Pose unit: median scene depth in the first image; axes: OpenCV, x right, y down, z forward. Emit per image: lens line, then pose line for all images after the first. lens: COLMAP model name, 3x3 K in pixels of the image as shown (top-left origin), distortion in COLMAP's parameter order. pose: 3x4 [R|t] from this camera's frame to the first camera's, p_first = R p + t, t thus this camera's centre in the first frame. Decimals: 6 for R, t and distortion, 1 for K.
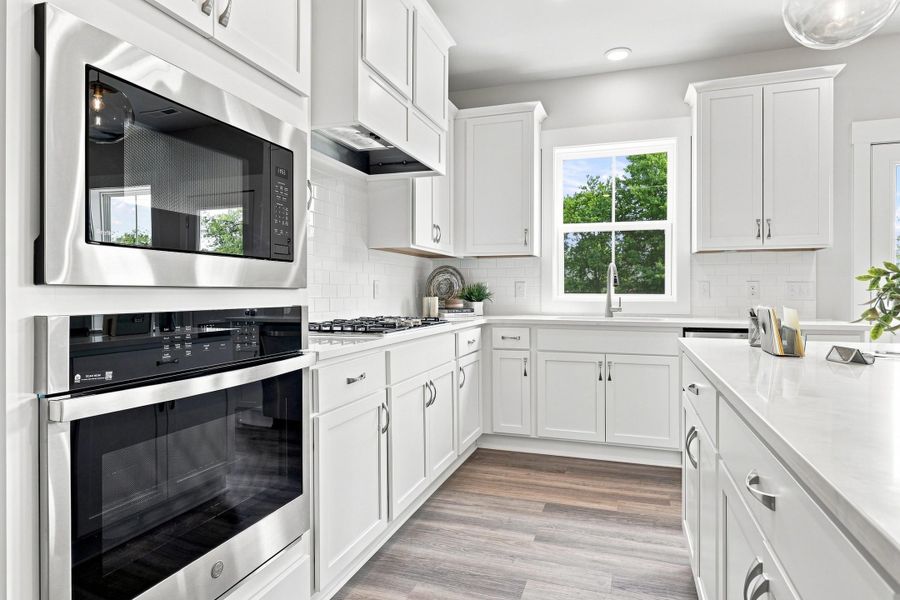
lens RADIAL K [[497.9, 0, 450.0], [0, 497.9, 300.0], [0, 0, 1]] dist [0.000331, 0.000000]
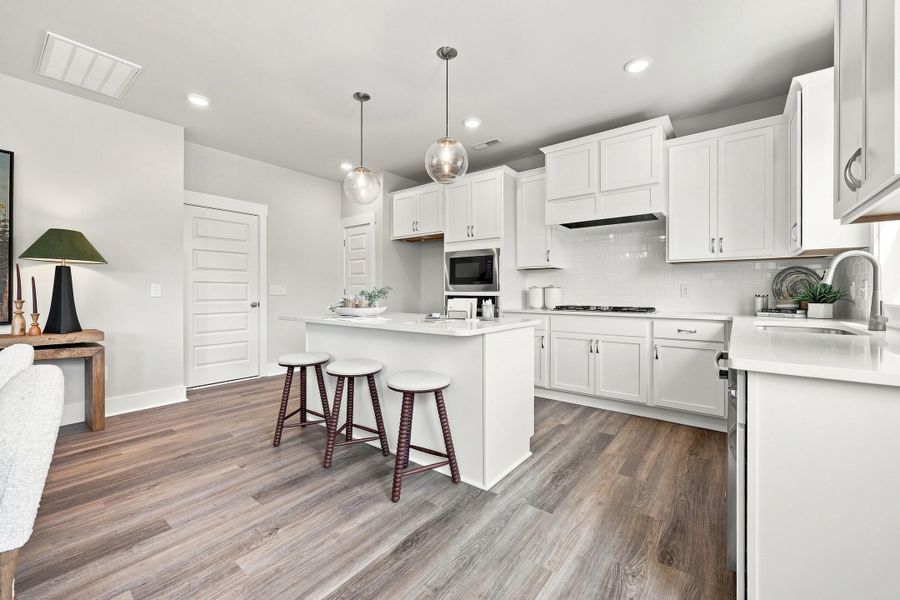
lens RADIAL K [[368.4, 0, 452.7], [0, 368.4, 293.1], [0, 0, 1]] dist [0.001645, 0.000125]
pose [[-0.314604, 0.000784, -0.949223, 1.300648], [-0.006737, 0.999973, 0.003059, -0.019674], [0.949199, 0.007358, -0.314591, 0.821922]]
